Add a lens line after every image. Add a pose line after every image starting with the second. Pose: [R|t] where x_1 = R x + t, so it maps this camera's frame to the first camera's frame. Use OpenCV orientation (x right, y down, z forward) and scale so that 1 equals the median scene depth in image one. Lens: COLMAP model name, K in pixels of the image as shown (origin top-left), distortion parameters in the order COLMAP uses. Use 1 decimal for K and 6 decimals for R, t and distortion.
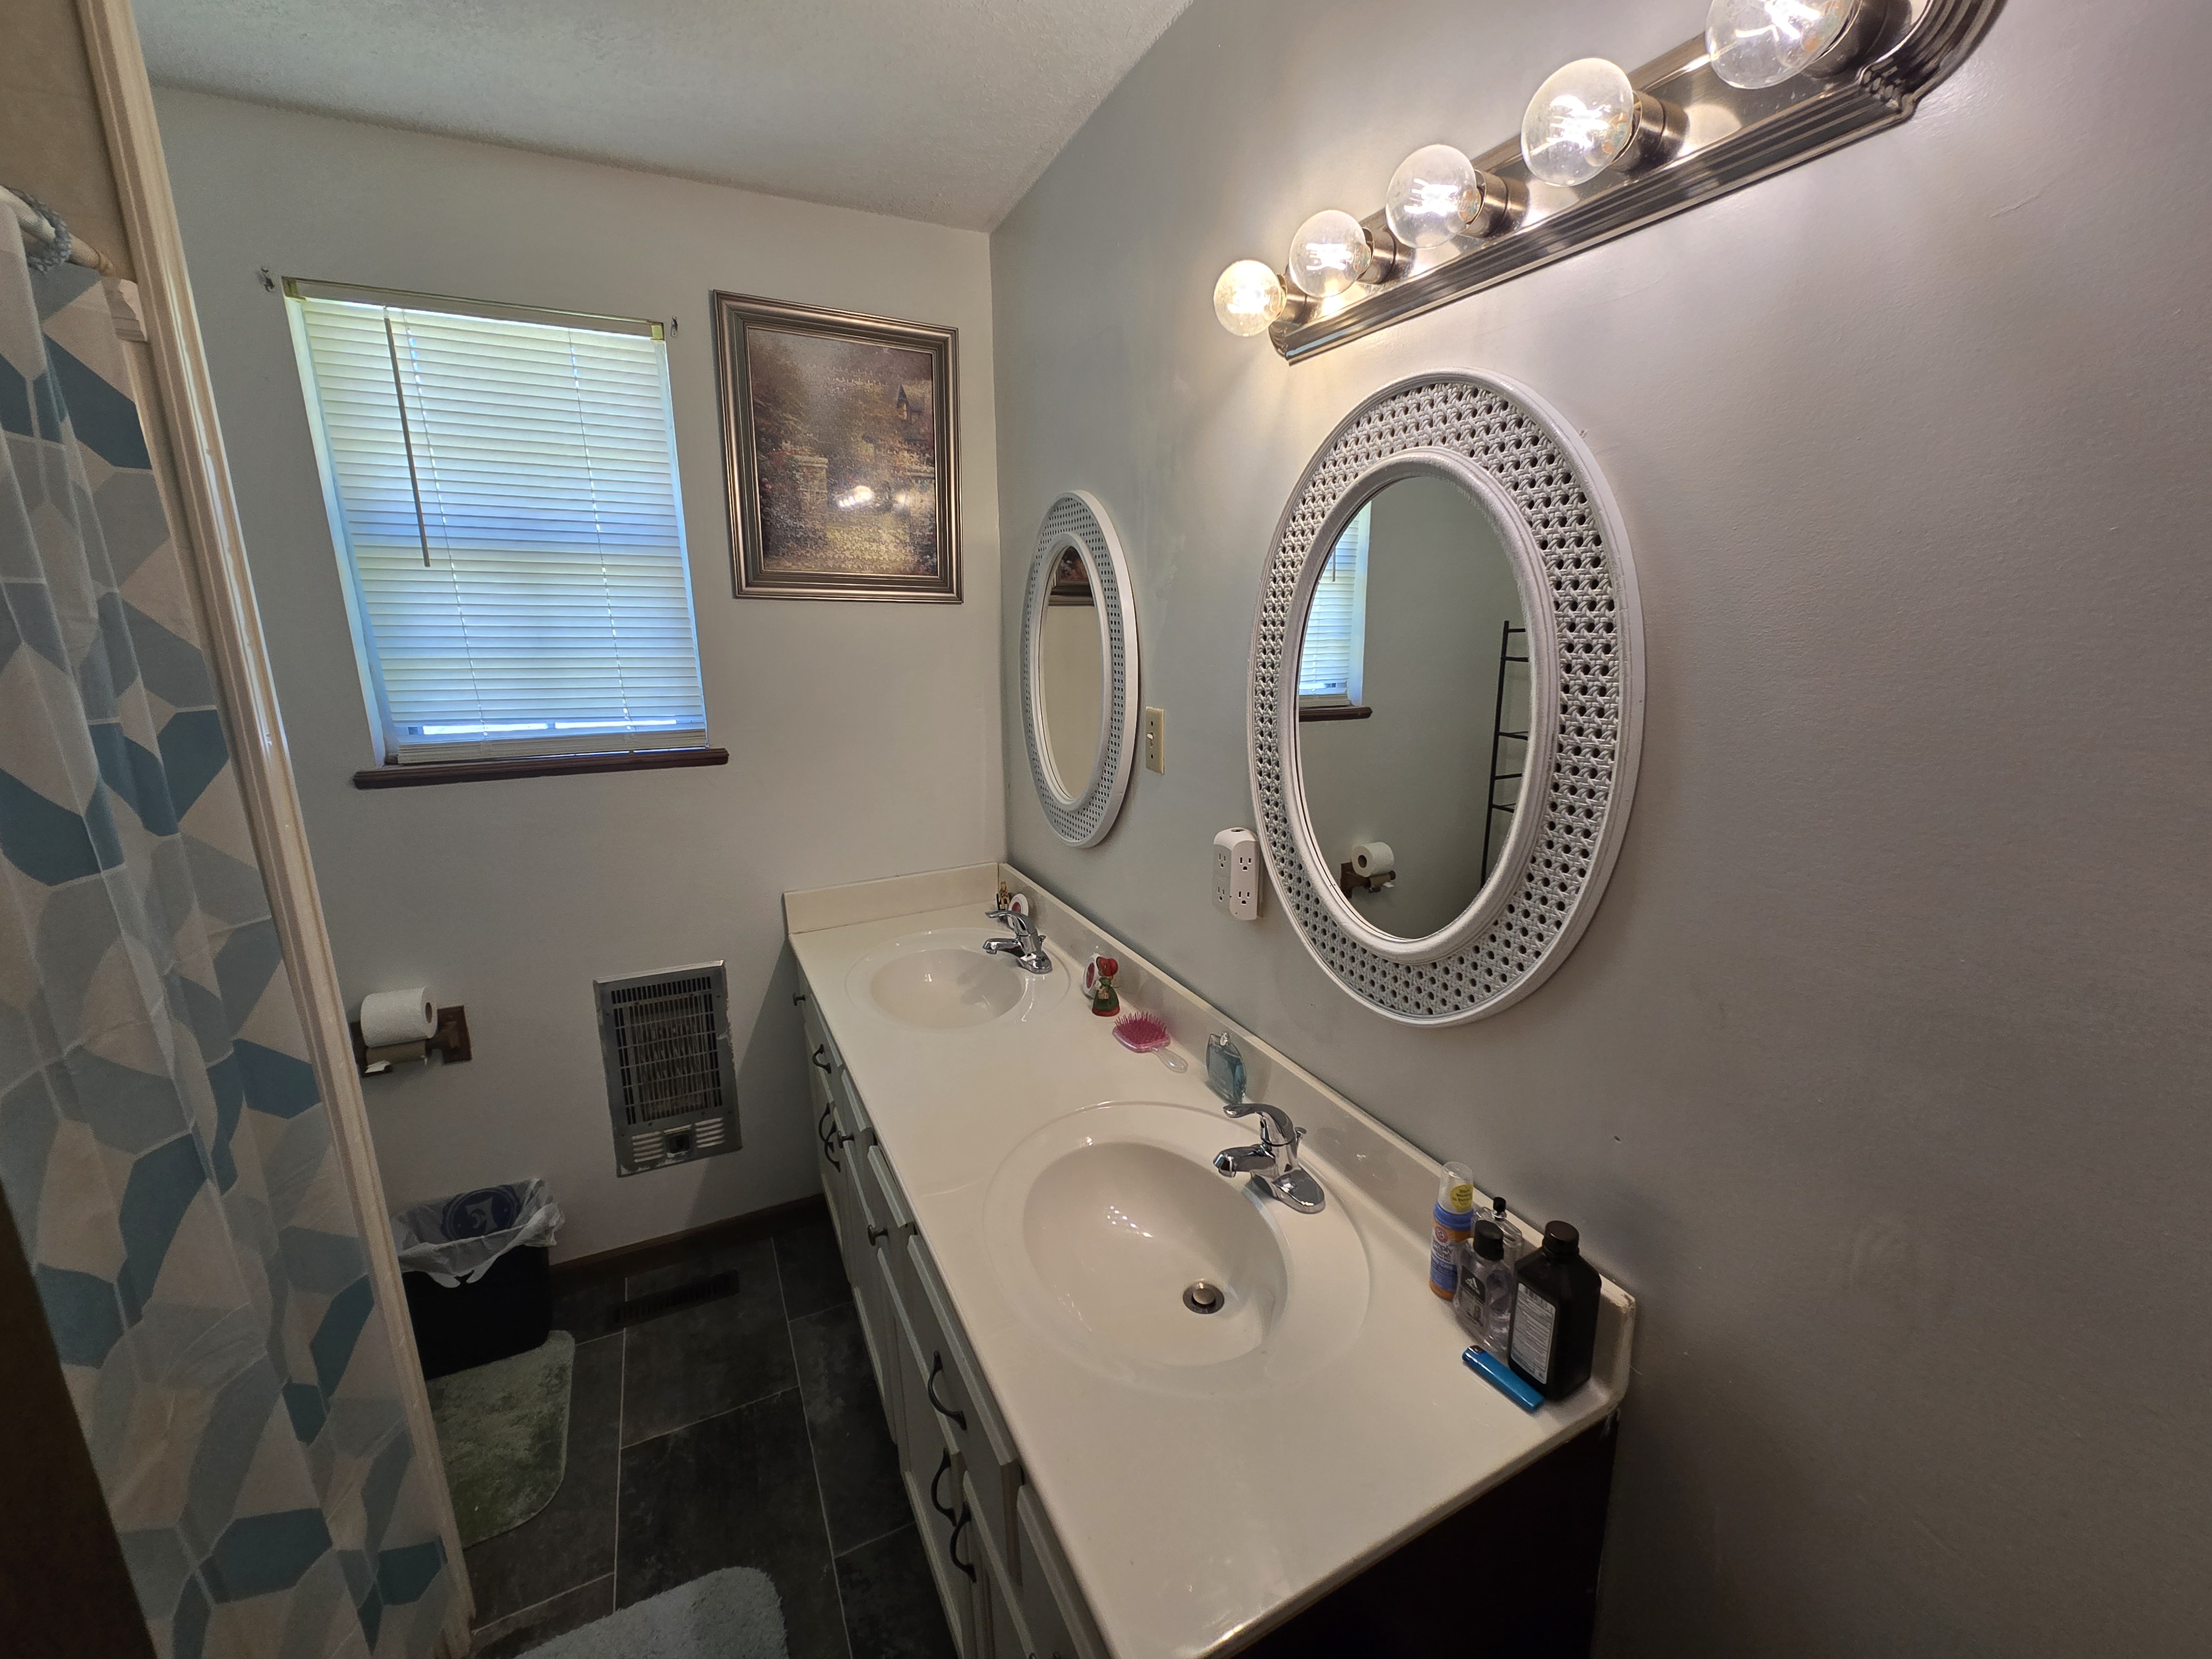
lens RADIAL K [[909.6, 0, 1108.4], [0, 909.6, 827.2], [0, 0, 1]] dist [-0.001768, 0.004617]
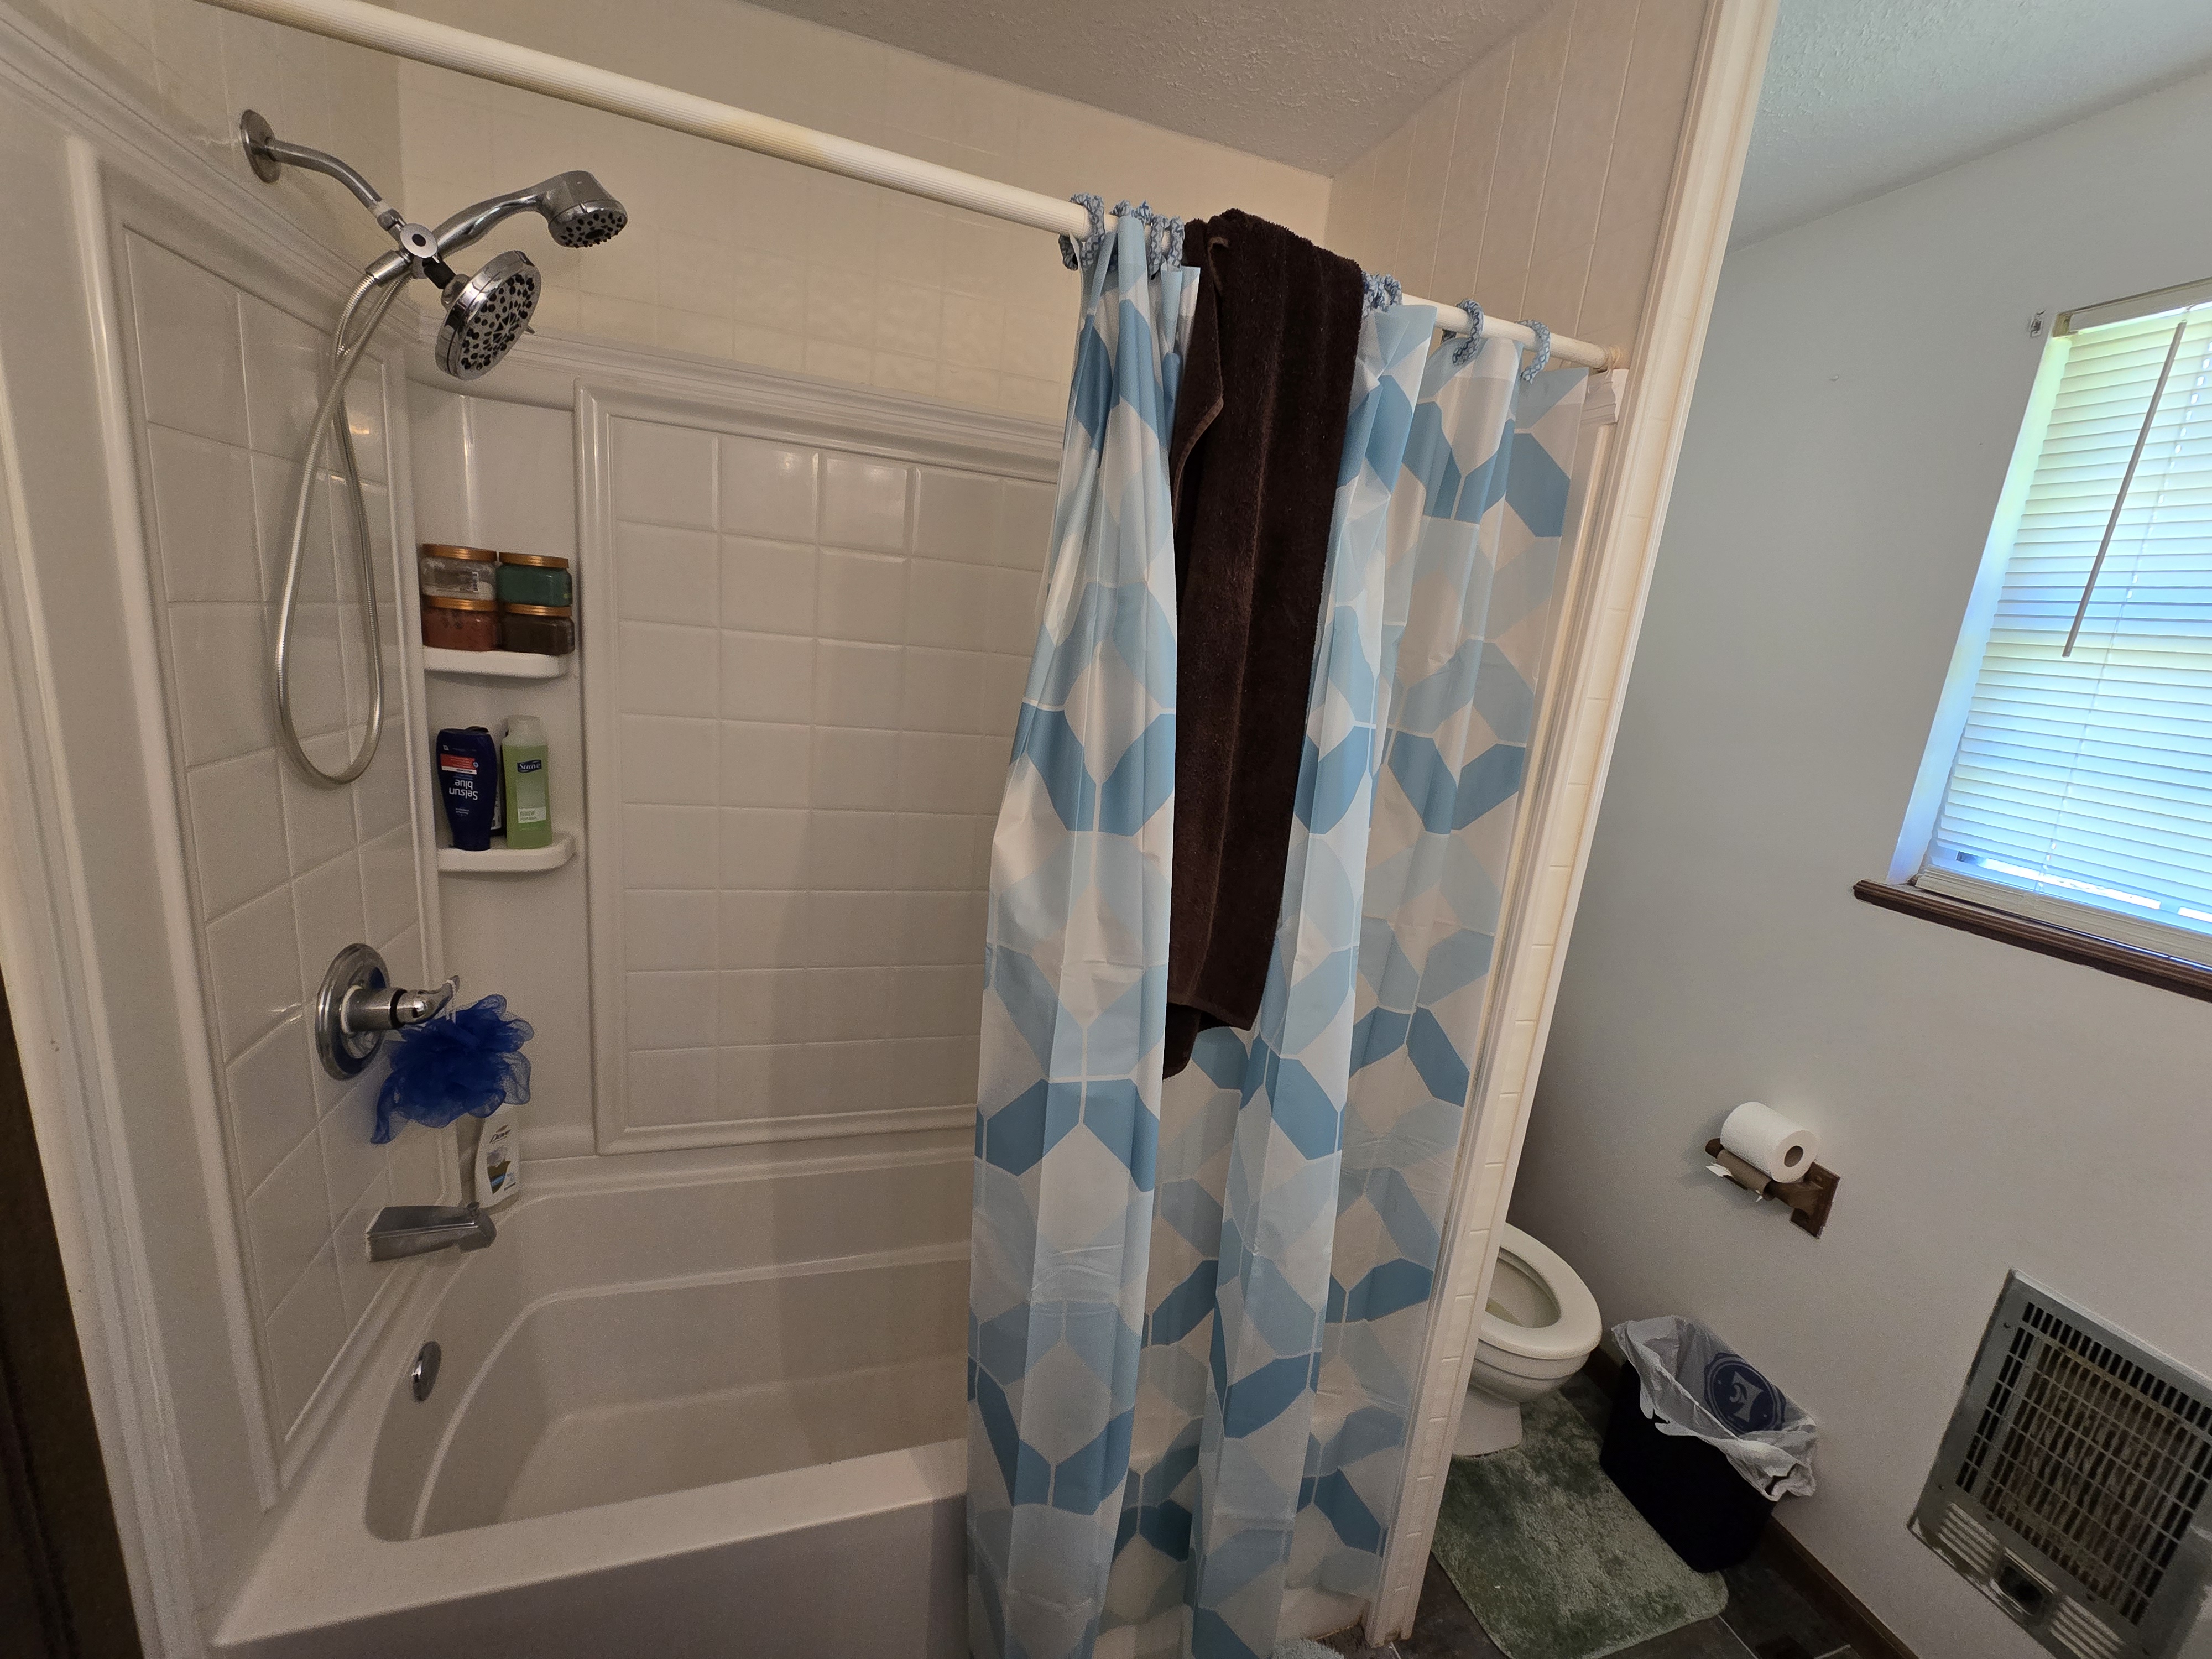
lens RADIAL K [[888.6, 0, 1113.8], [0, 888.6, 838.8], [0, 0, 1]] dist [0.001631, 0.000410]
pose [[-0.127858, 0.222778, -0.966448, 0.084016], [-0.327306, 0.910376, 0.253154, -0.072920], [0.936228, 0.348692, -0.043482, 0.323320]]
